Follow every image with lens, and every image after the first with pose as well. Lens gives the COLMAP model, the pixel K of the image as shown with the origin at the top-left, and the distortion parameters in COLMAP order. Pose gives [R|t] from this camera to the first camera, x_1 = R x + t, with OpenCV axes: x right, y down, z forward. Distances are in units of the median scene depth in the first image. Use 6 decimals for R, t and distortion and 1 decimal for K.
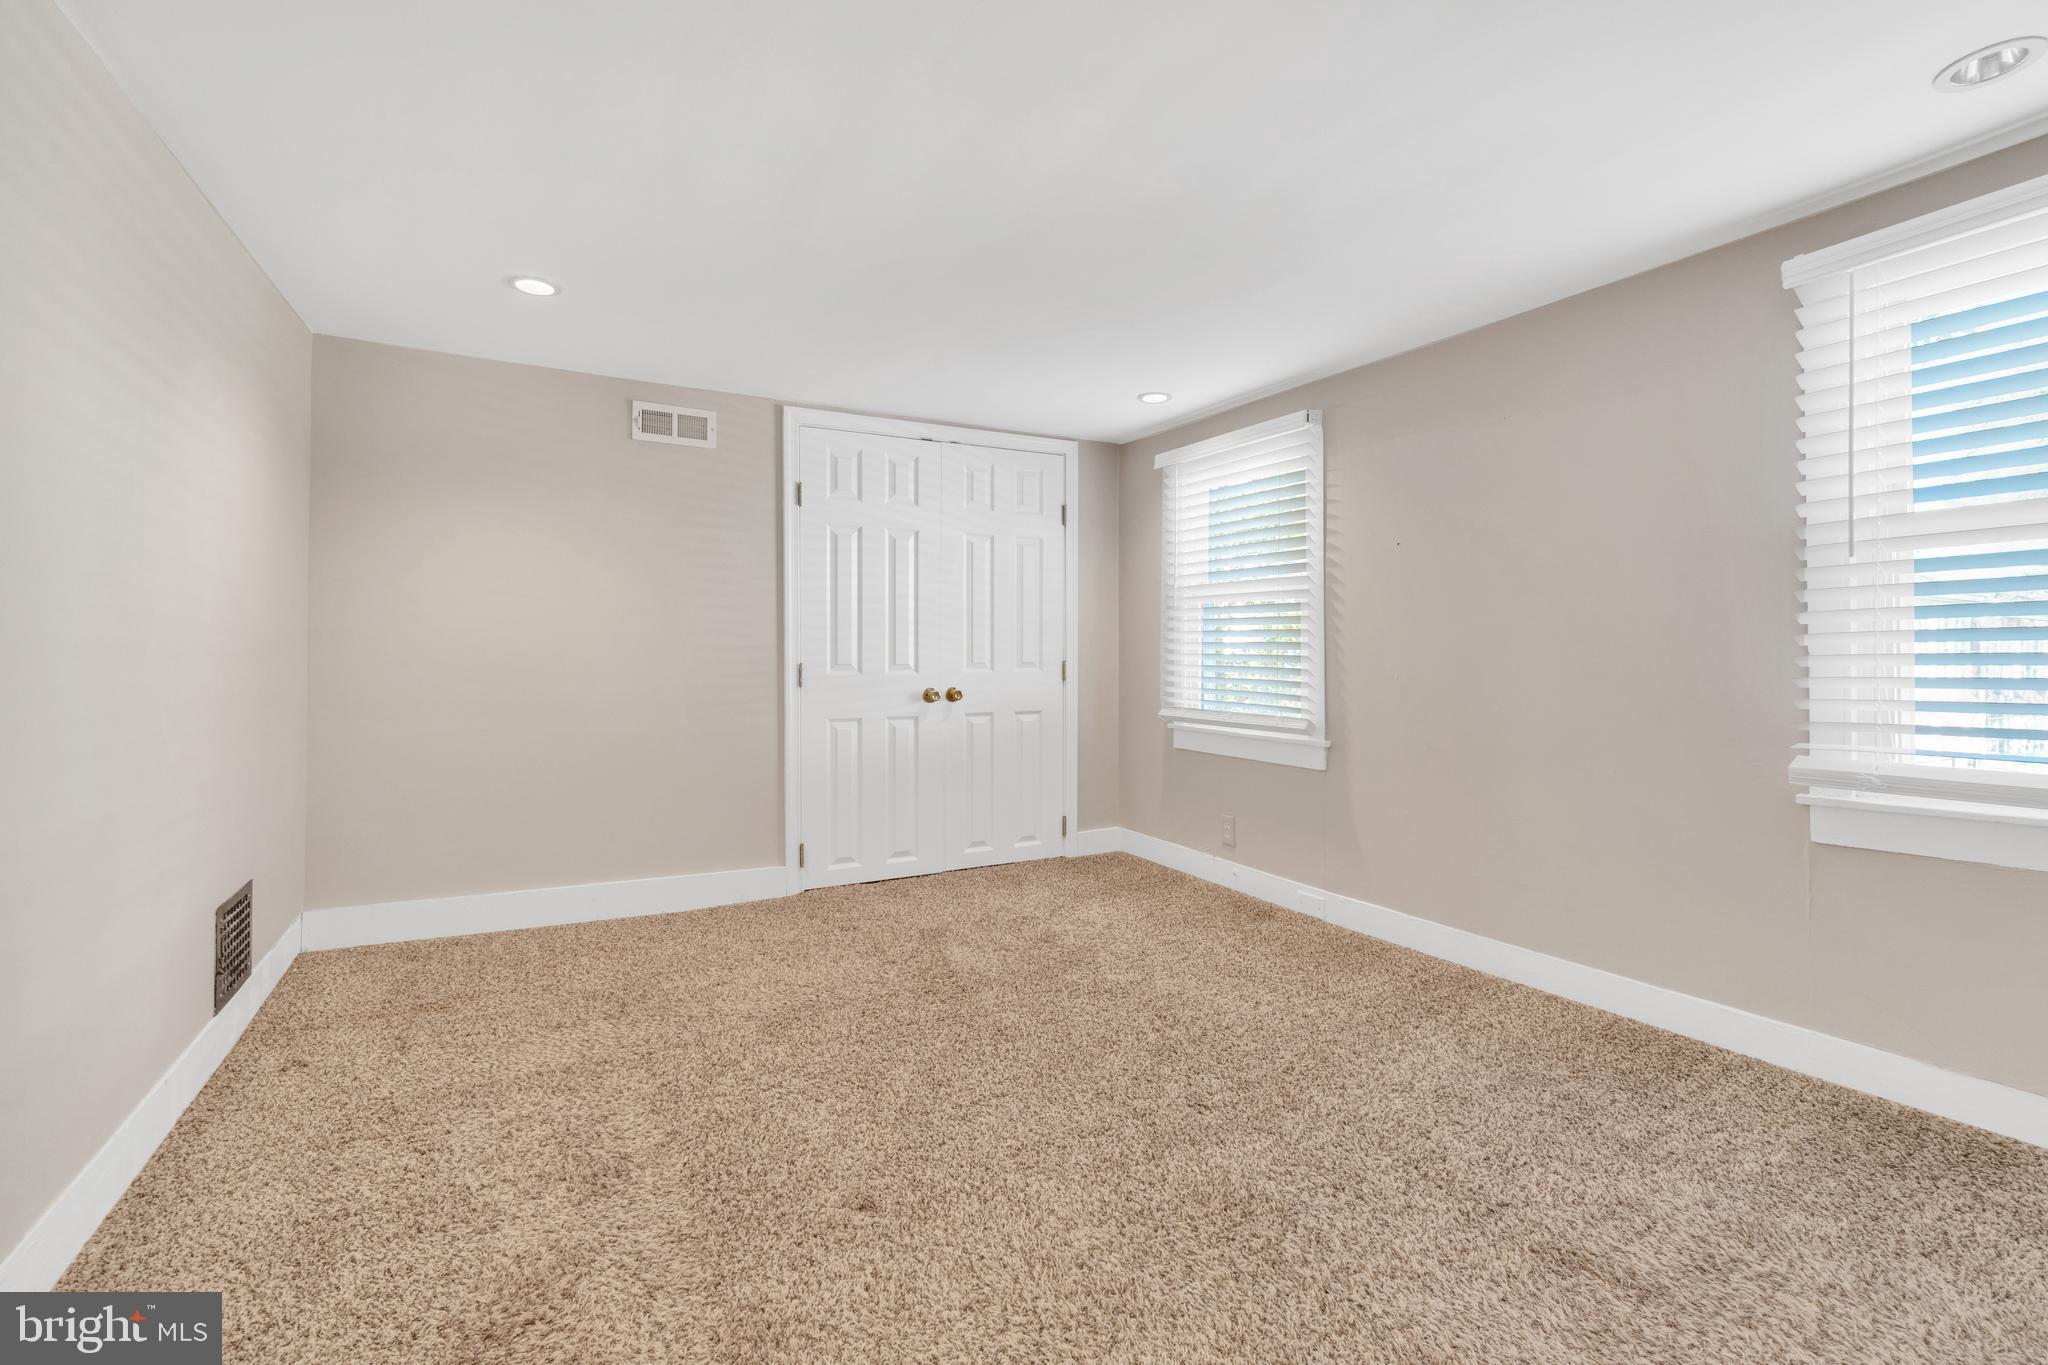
lens RADIAL K [[926.4, 0, 1019.0], [0, 926.4, 674.0], [0, 0, 1]] dist [-0.005107, 0.003191]
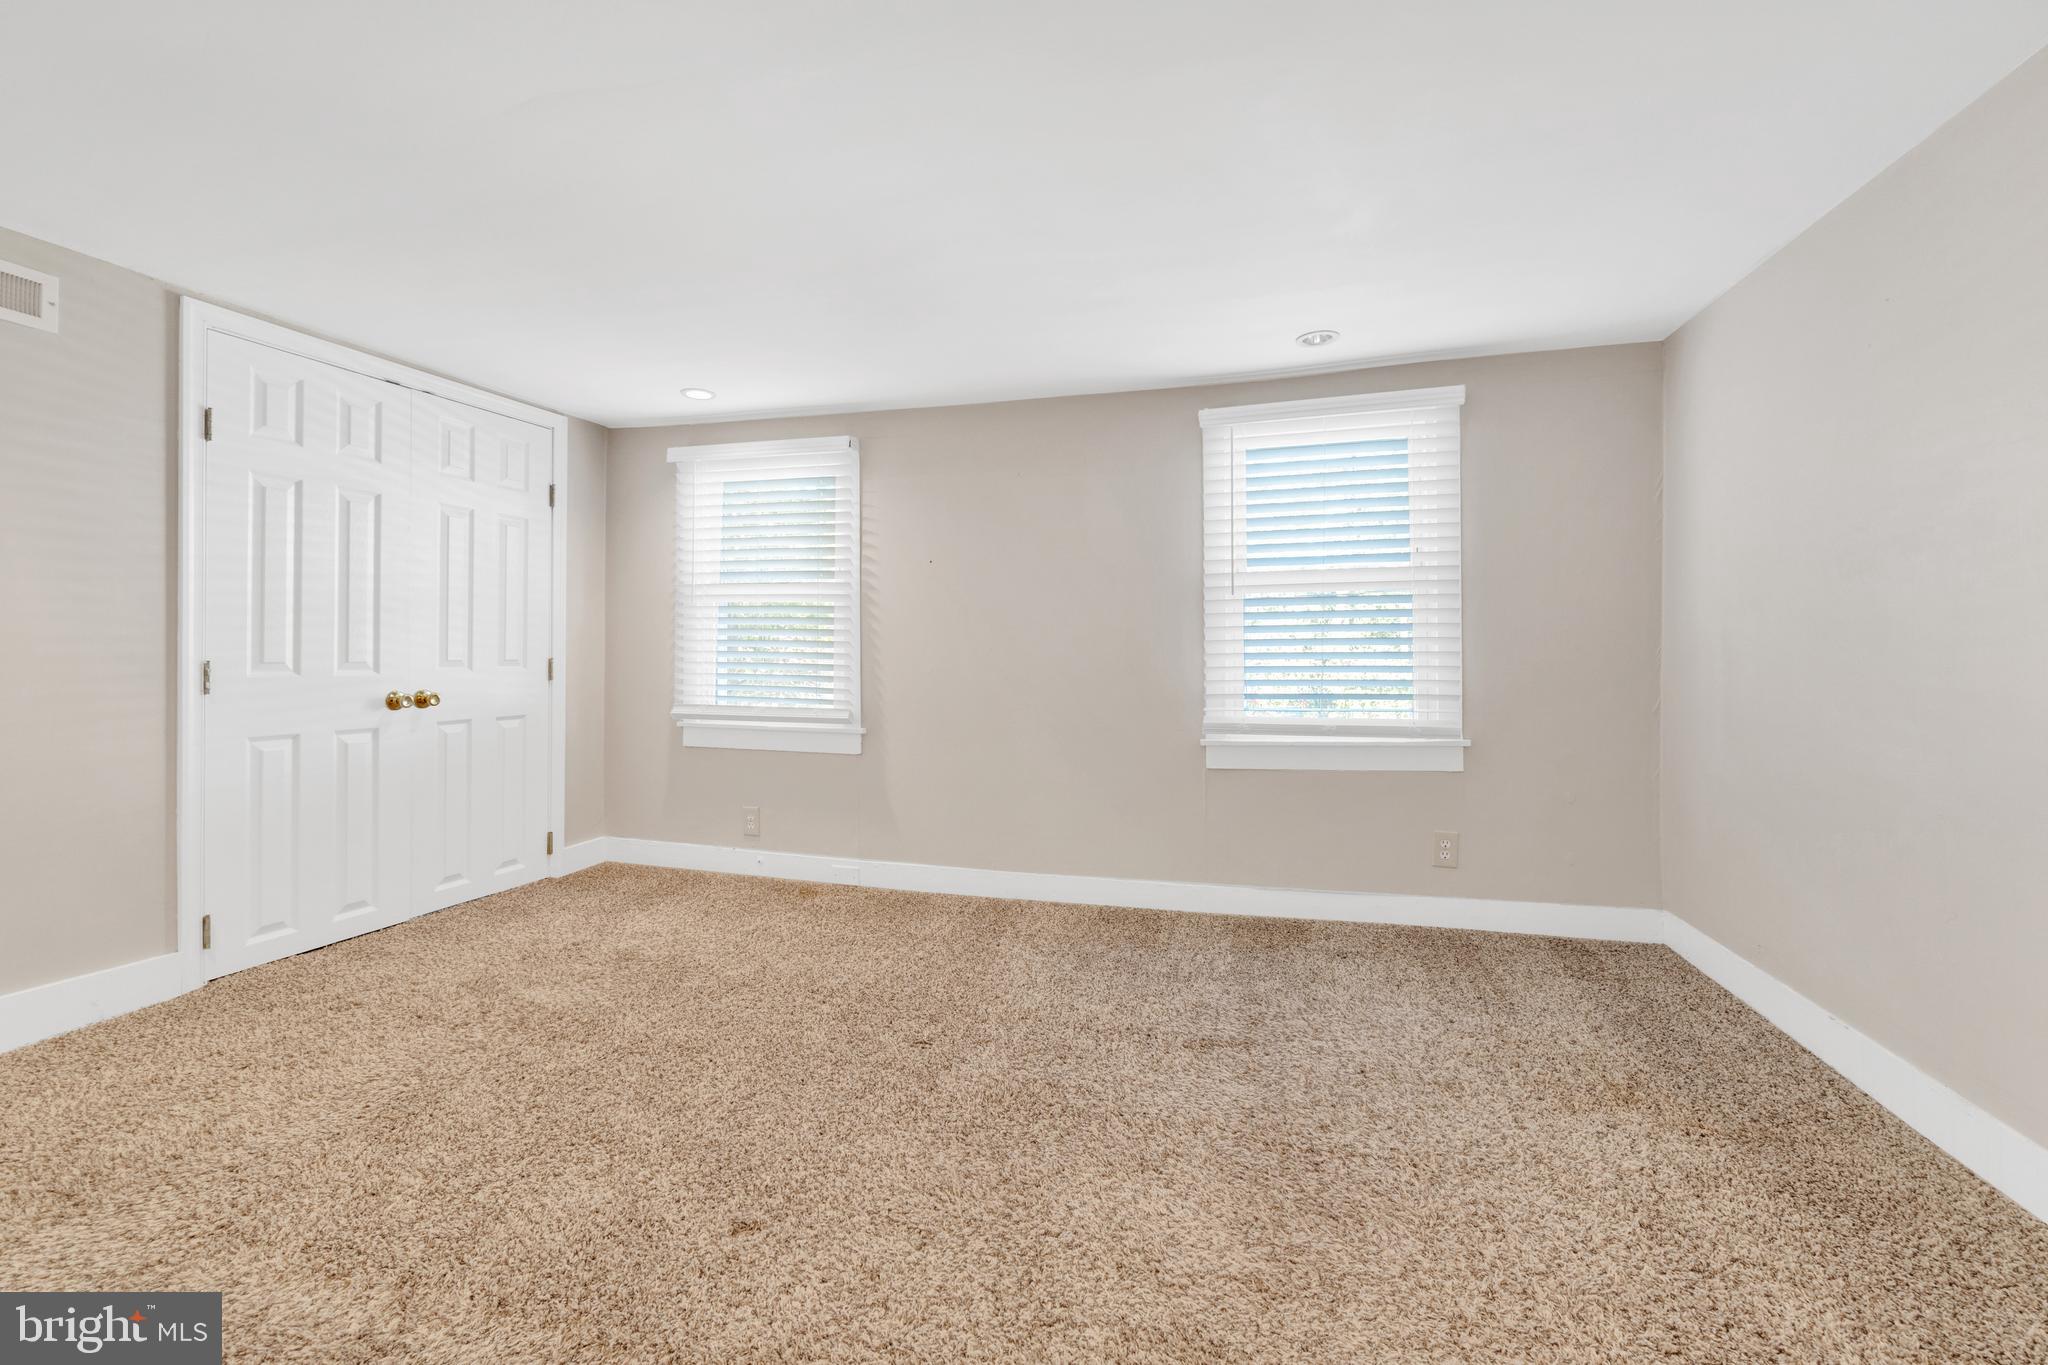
lens RADIAL K [[926.4, 0, 1017.4], [0, 926.4, 661.8], [0, 0, 1]] dist [-0.005107, 0.003191]
pose [[0.696475, -0.003219, 0.717573, -0.329841], [0.011447, 0.999913, -0.006625, 0.000537], [-0.717489, 0.012828, 0.696451, 0.062247]]
